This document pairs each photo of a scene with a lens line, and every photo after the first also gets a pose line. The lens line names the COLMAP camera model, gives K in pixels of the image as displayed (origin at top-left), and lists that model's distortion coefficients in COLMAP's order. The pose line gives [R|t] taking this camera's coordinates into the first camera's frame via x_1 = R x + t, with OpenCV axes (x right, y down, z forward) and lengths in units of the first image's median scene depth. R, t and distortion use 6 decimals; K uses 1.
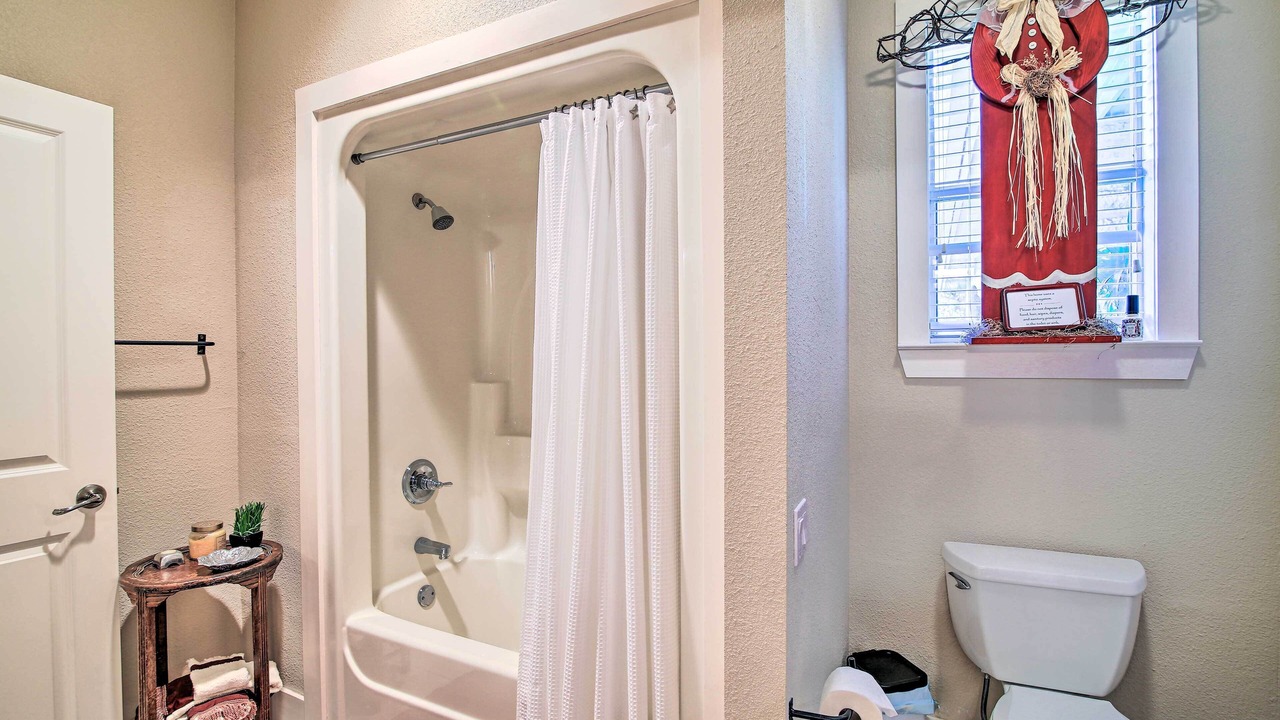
lens RADIAL K [[590.1, 0, 639.9], [0, 590.1, 359.3], [0, 0, 1]] dist [-0.020696, 0.002062]
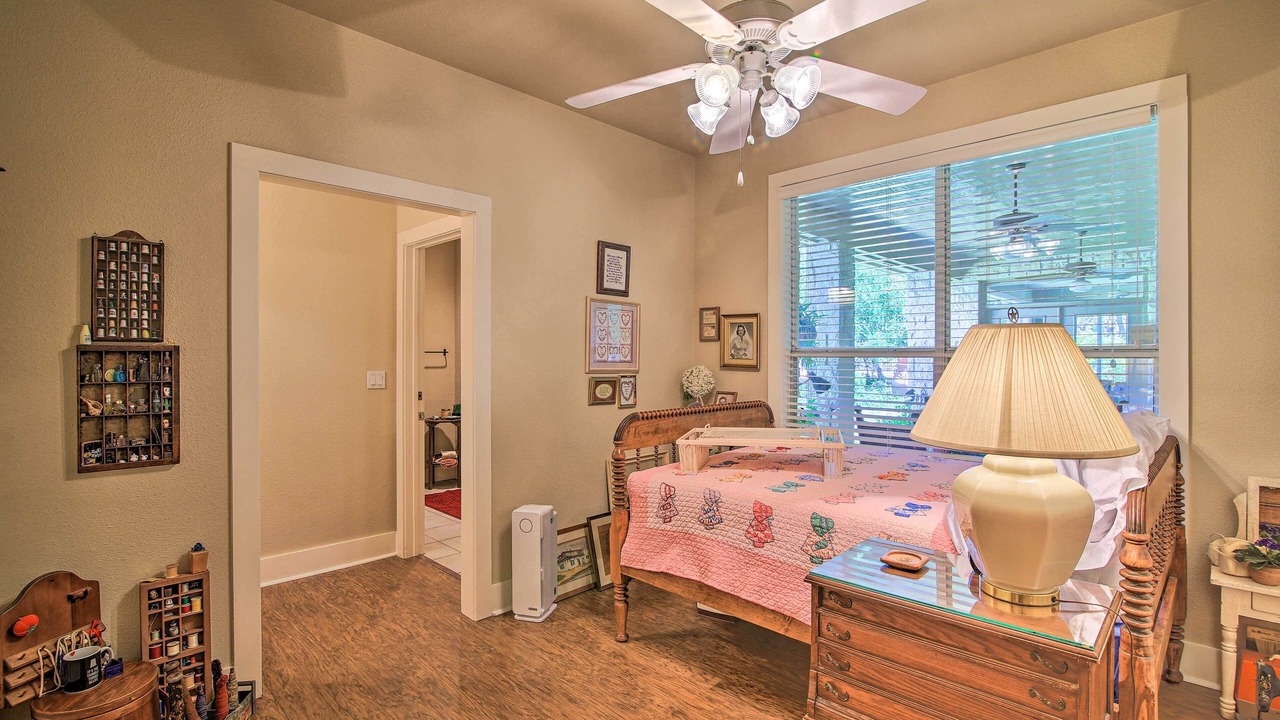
lens RADIAL K [[590.1, 0, 640.0], [0, 590.1, 359.6], [0, 0, 1]] dist [-0.020696, 0.002062]
pose [[0.948623, 0.000492, -0.316409, 1.304174], [-0.000927, 0.999999, -0.001222, 0.020295], [0.316408, 0.001452, 0.948622, -1.746440]]
